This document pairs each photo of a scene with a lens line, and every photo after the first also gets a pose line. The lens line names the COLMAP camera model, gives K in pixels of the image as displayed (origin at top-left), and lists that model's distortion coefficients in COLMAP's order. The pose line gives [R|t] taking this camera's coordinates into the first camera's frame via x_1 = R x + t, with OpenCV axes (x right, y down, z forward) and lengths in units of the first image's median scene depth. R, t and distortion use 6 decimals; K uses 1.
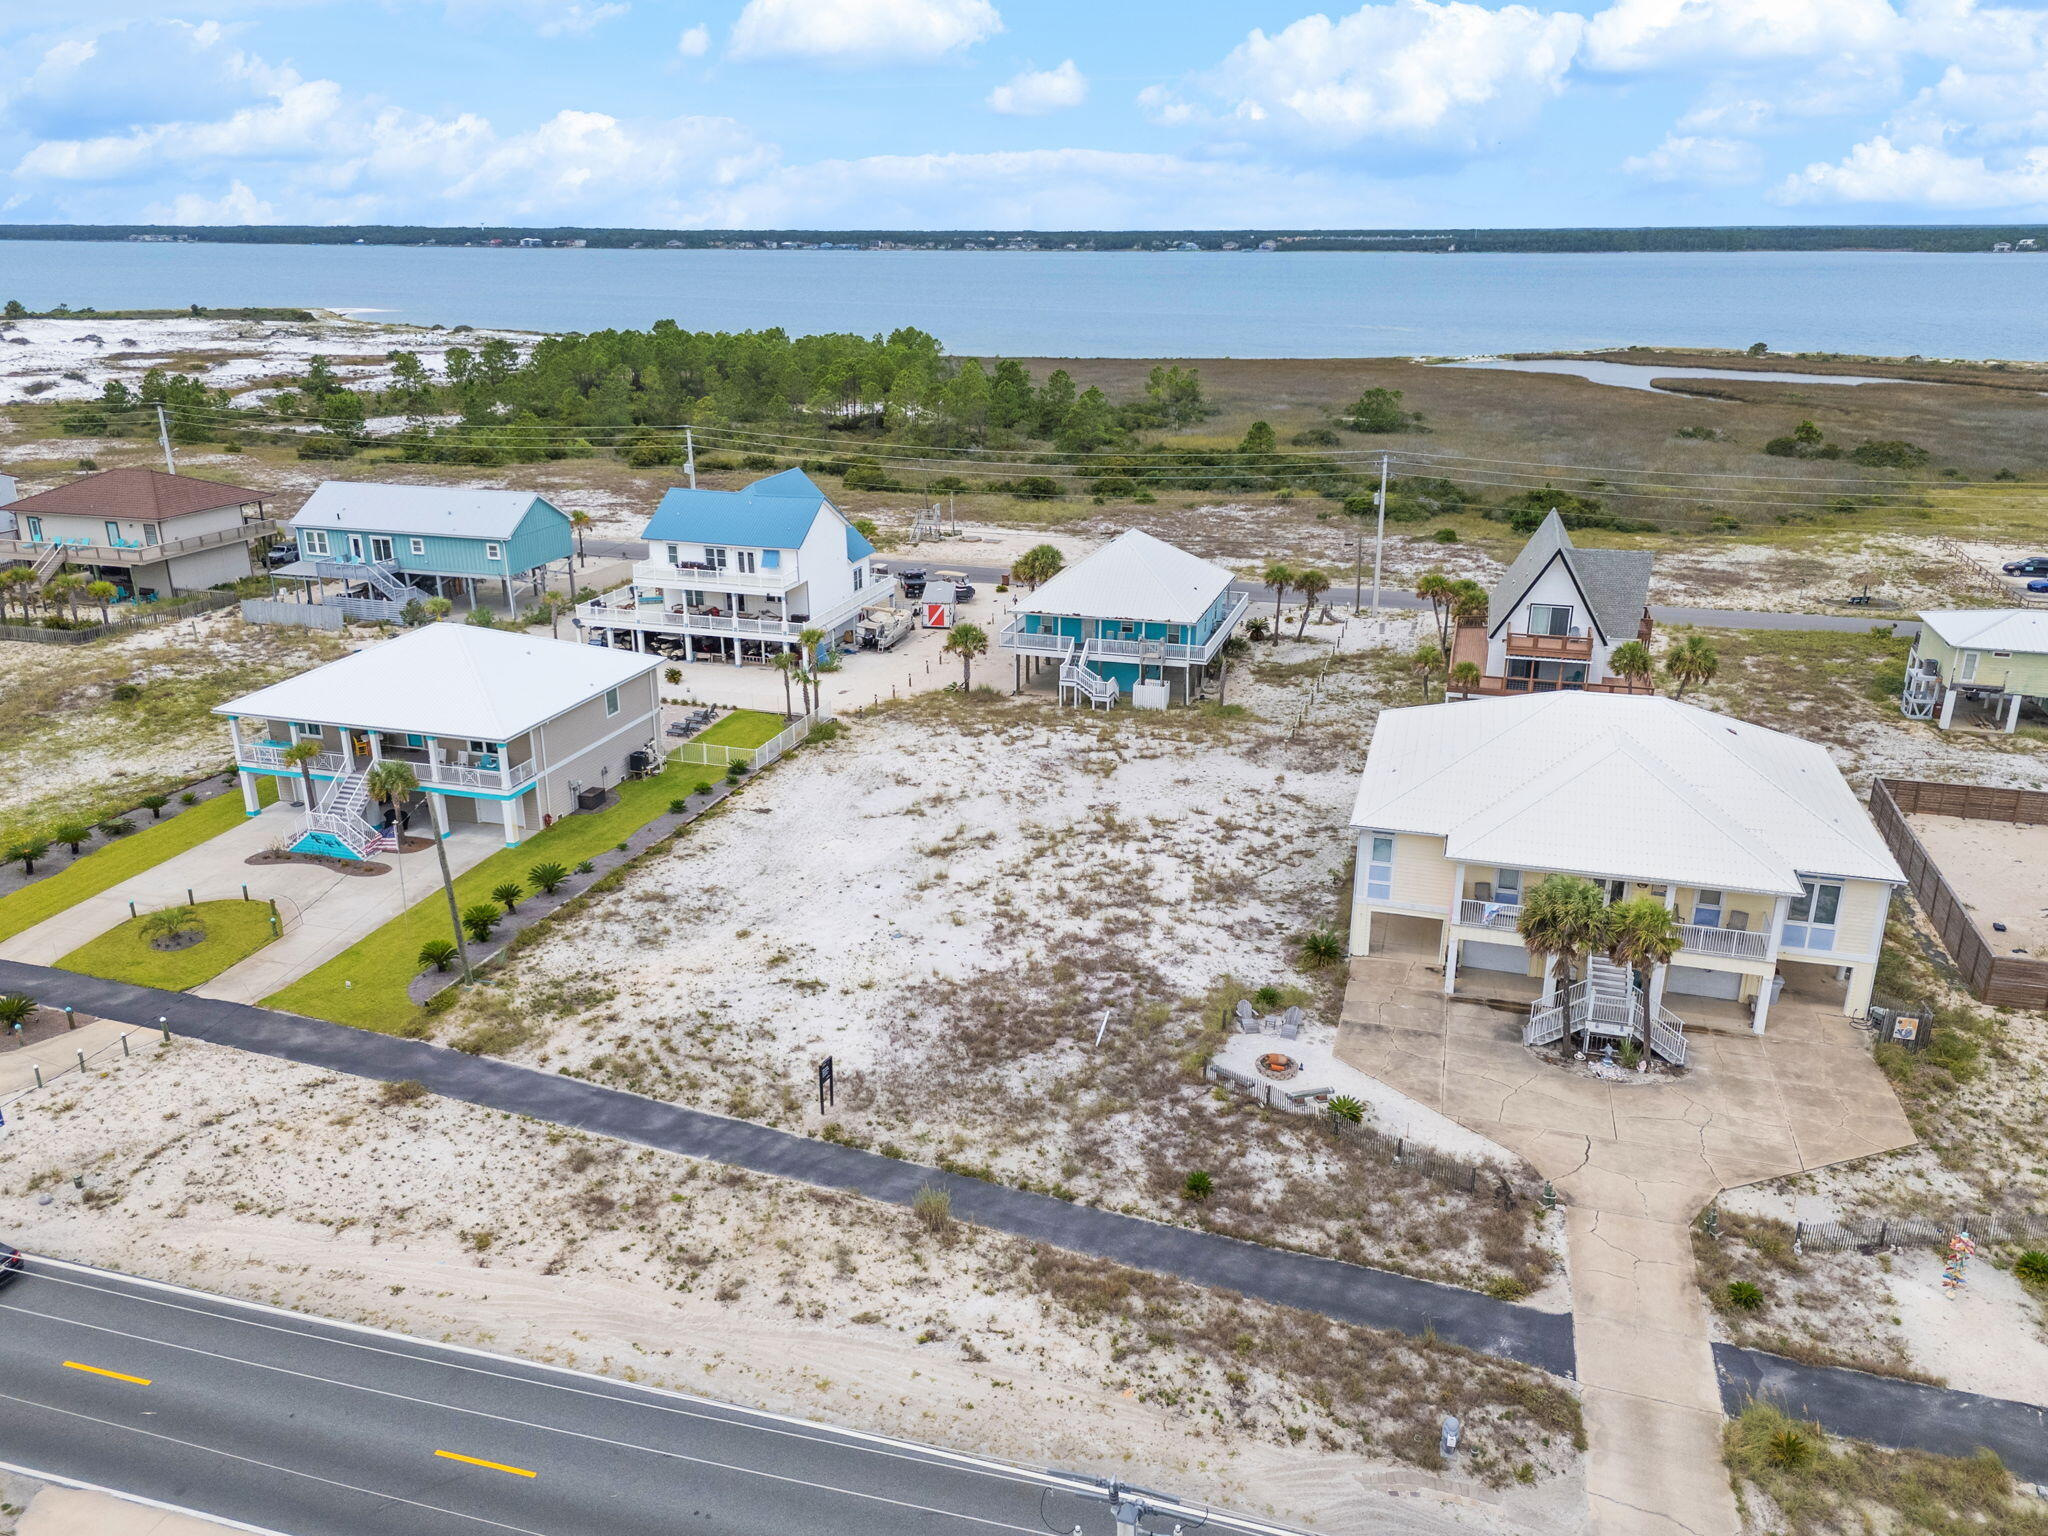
lens RADIAL K [[1515.8, 0, 1028.2], [0, 1515.8, 764.9], [0, 0, 1]] dist [0.099753, -0.129275]
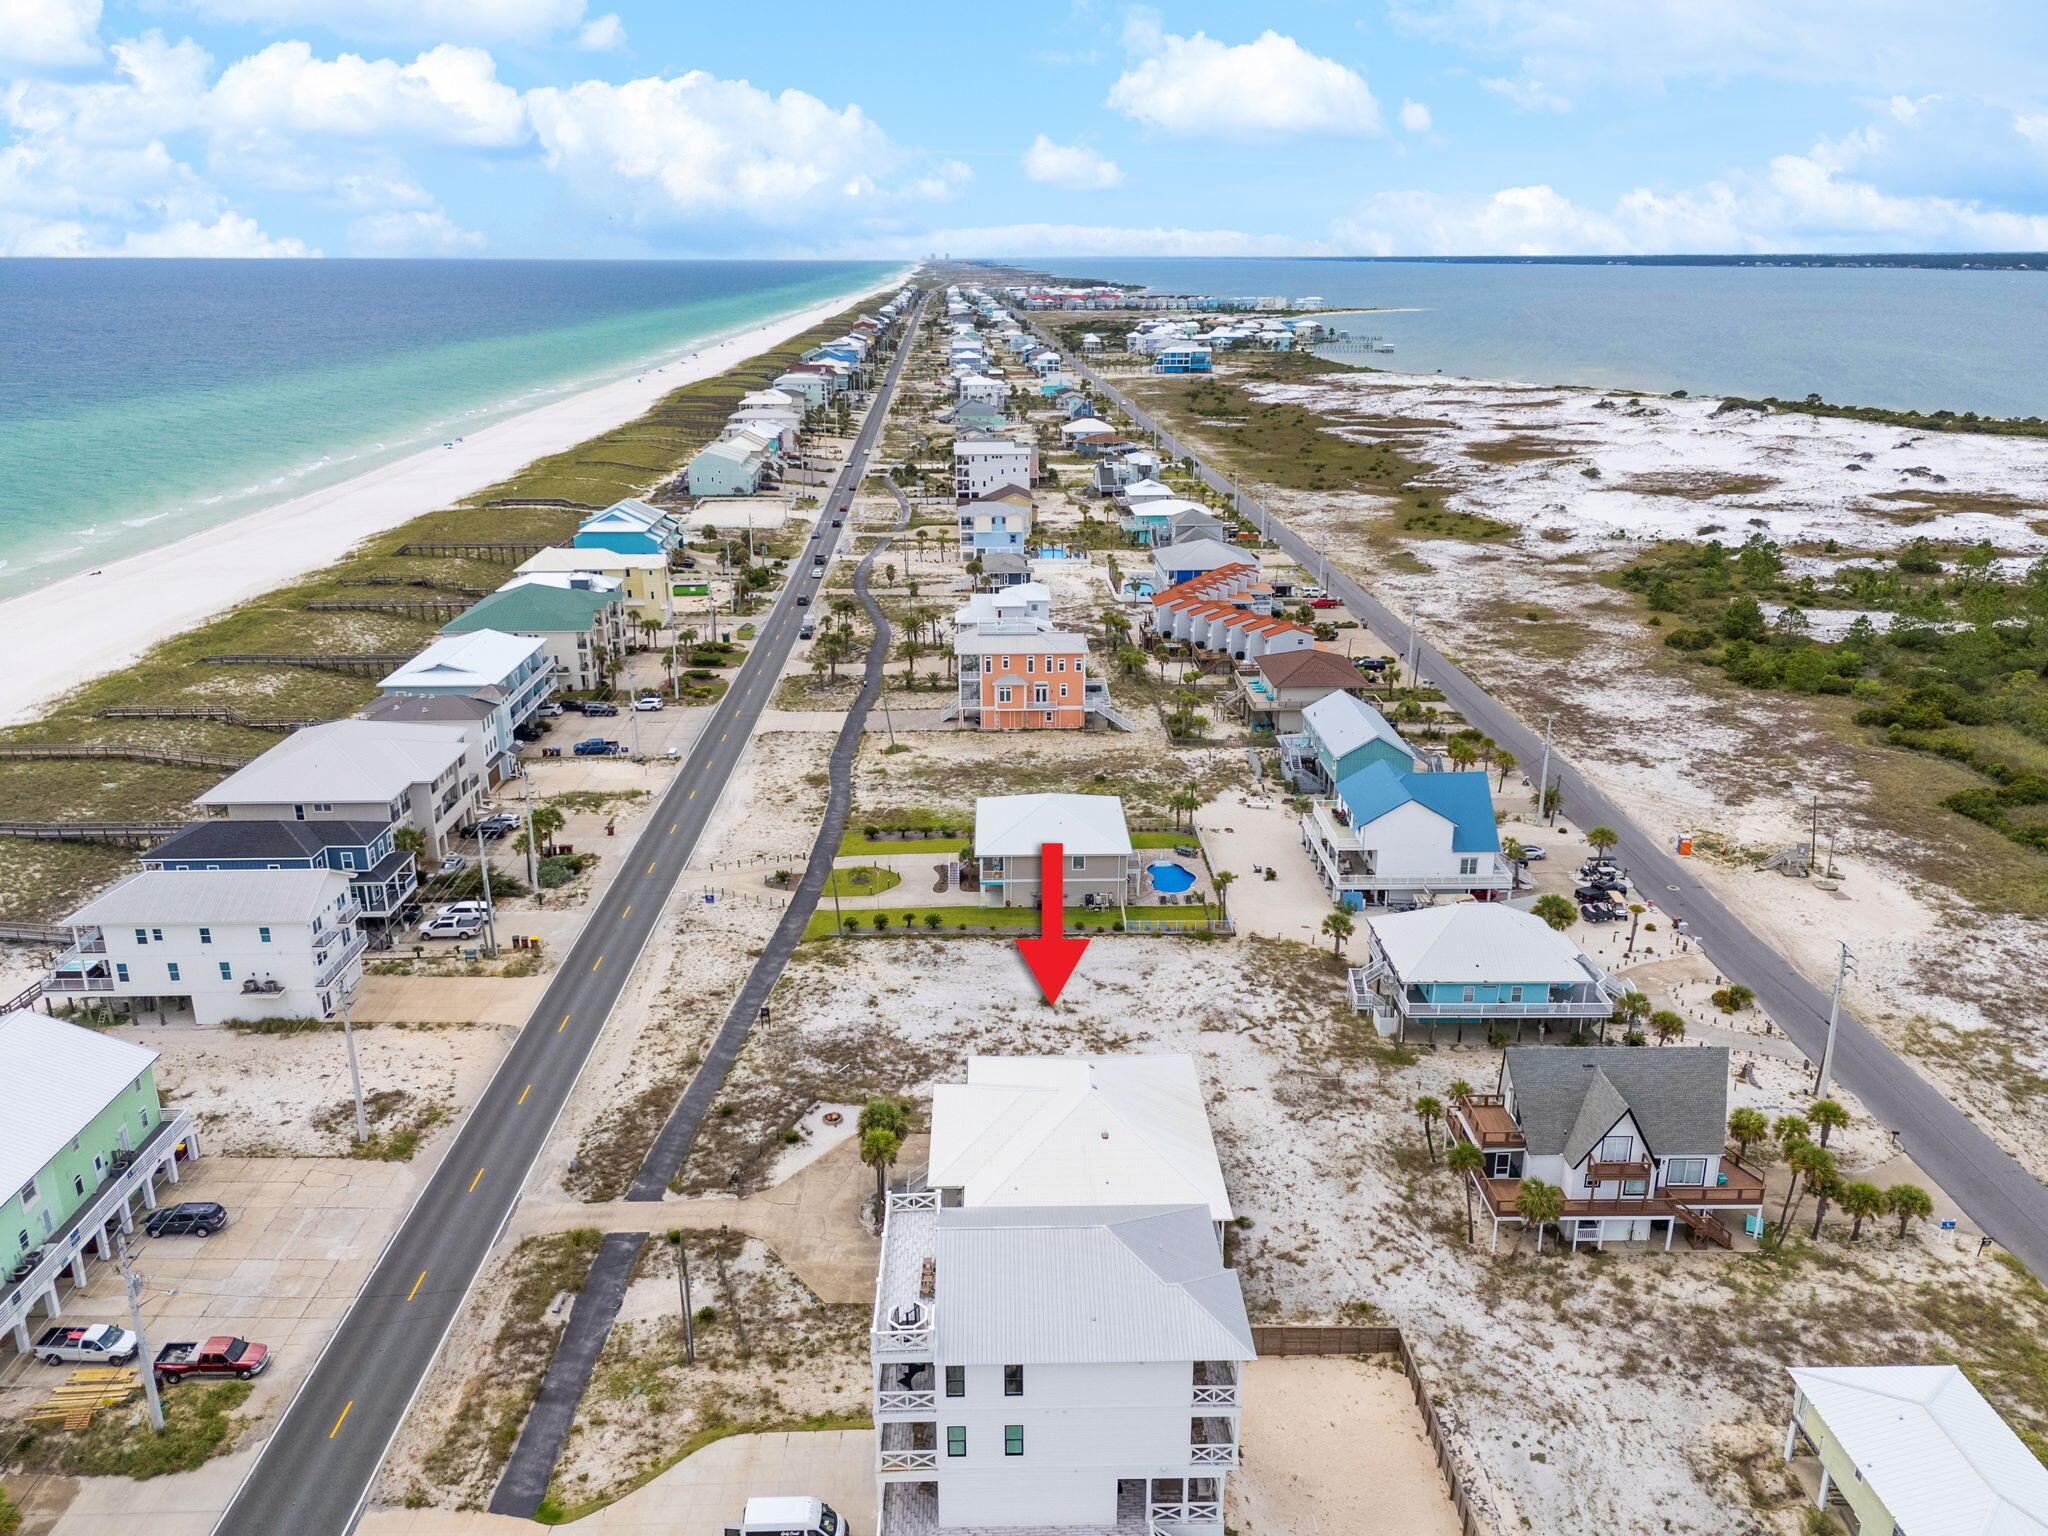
lens RADIAL K [[1532.5, 0, 1033.1], [0, 1532.5, 767.9], [0, 0, 1]] dist [0.131255, -0.196799]
pose [[0.307290, 0.300249, -0.903008, 1.706714], [-0.312798, 0.928062, 0.202136, -0.642012], [0.898738, 0.220345, 0.379102, 0.299575]]
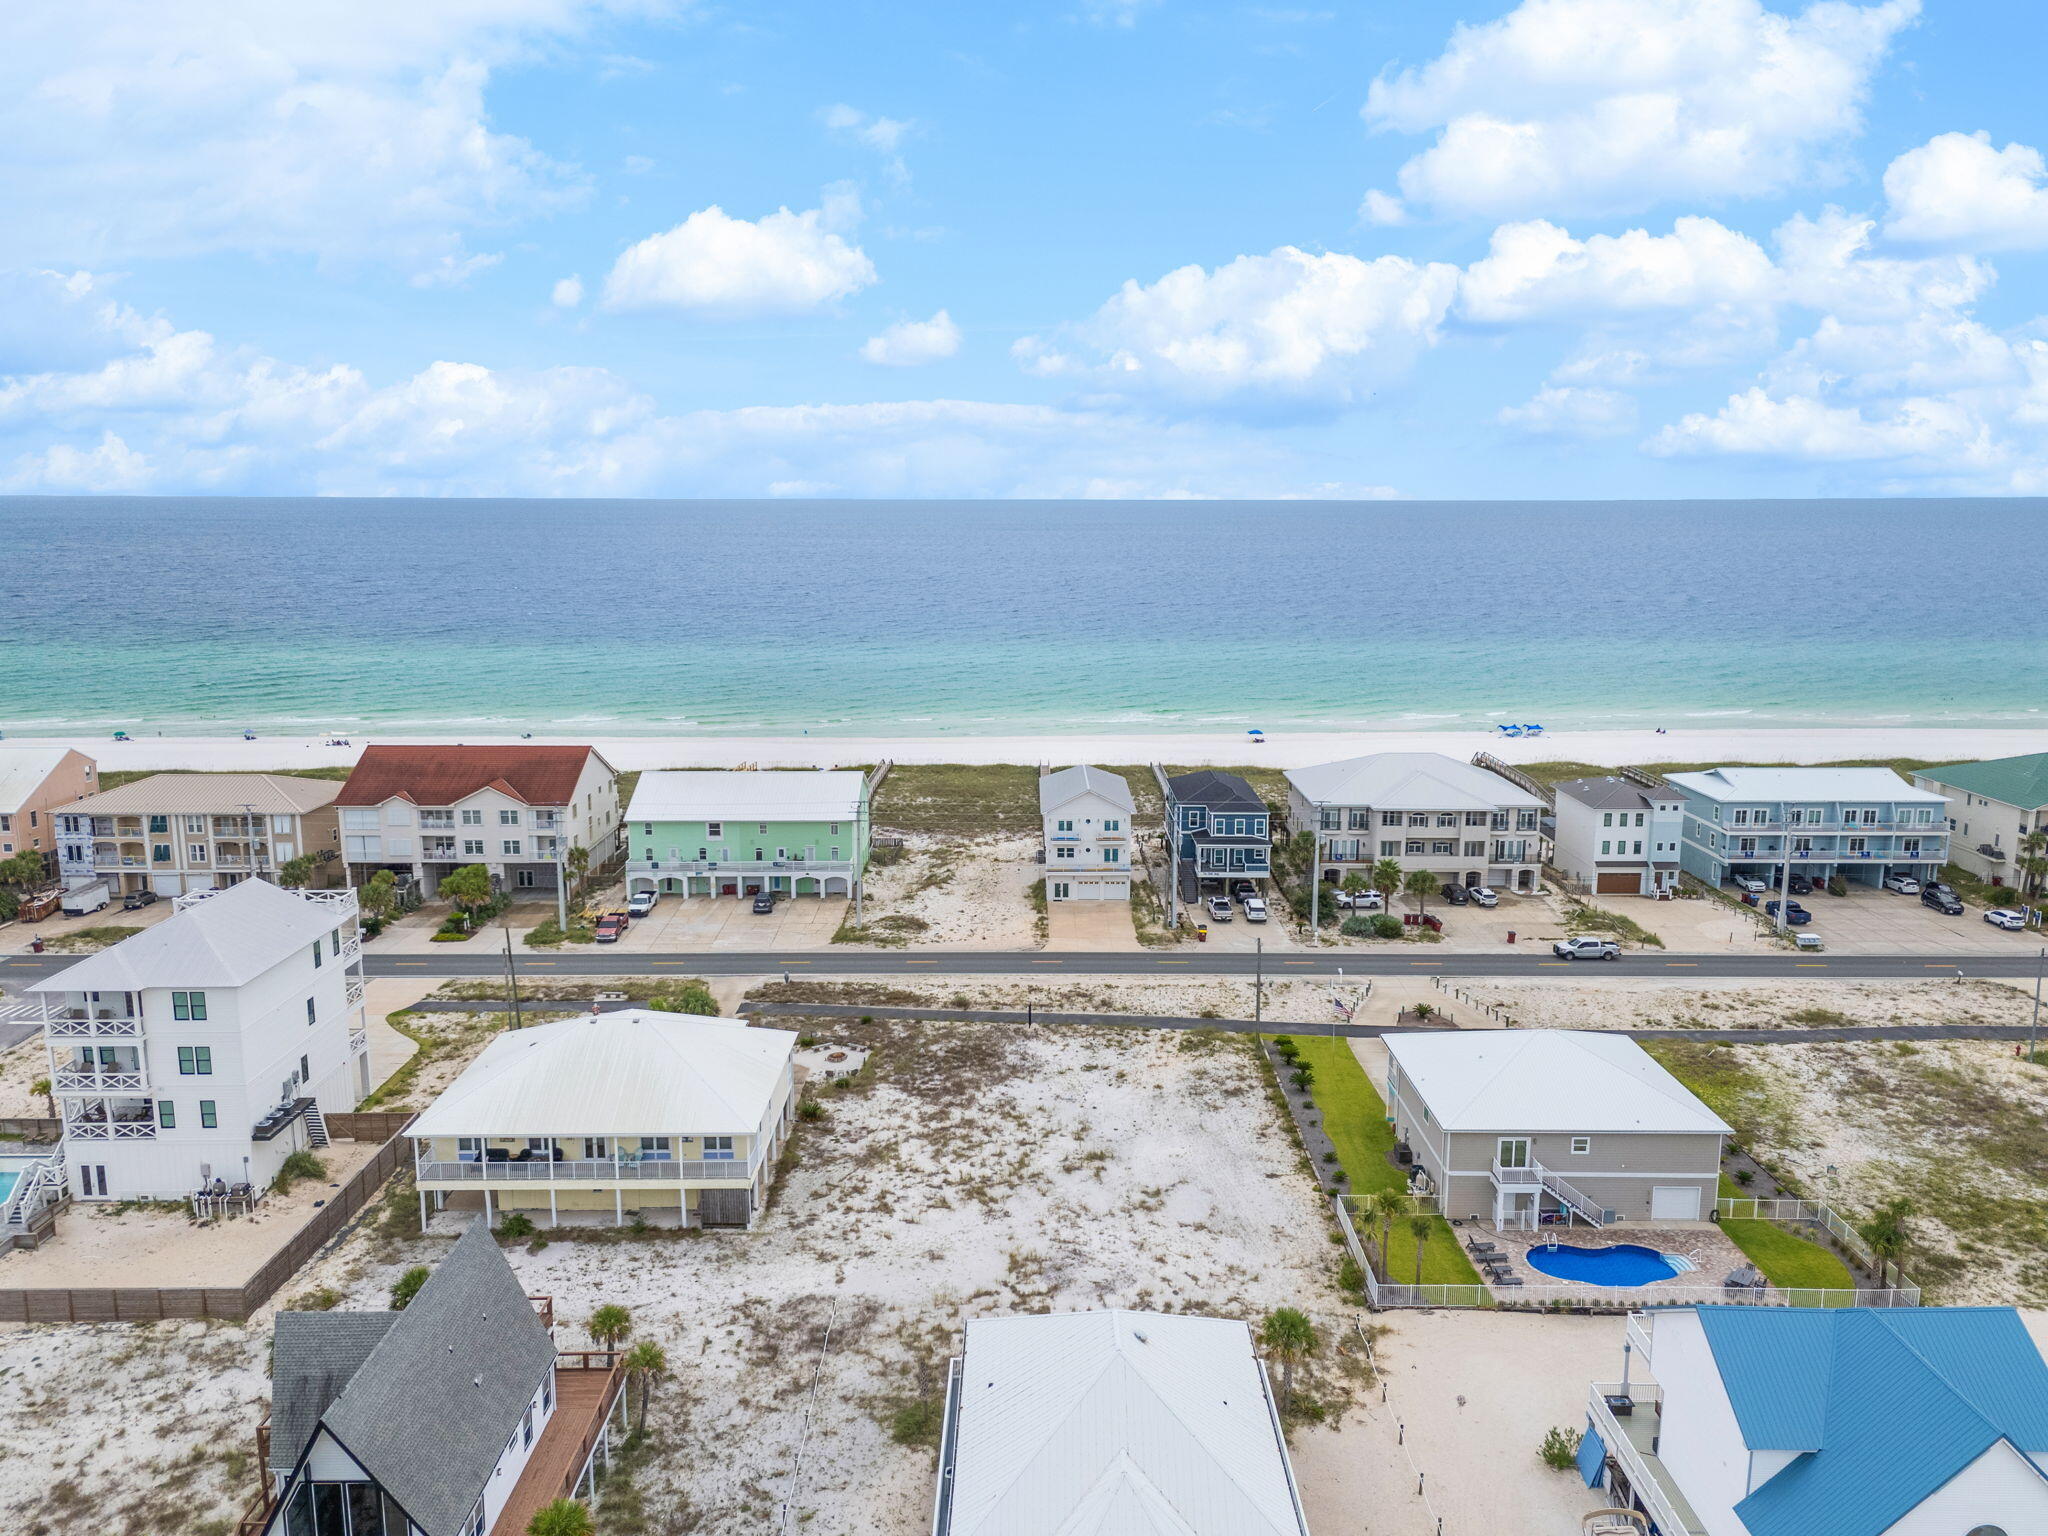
lens RADIAL K [[1515.8, 0, 1028.2], [0, 1515.8, 764.9], [0, 0, 1]] dist [0.099753, -0.129275]
pose [[-0.958283, 0.048526, -0.281673, 0.412121], [-0.096586, 0.872532, 0.478915, -1.007412], [0.269008, 0.486141, -0.831445, 2.240274]]
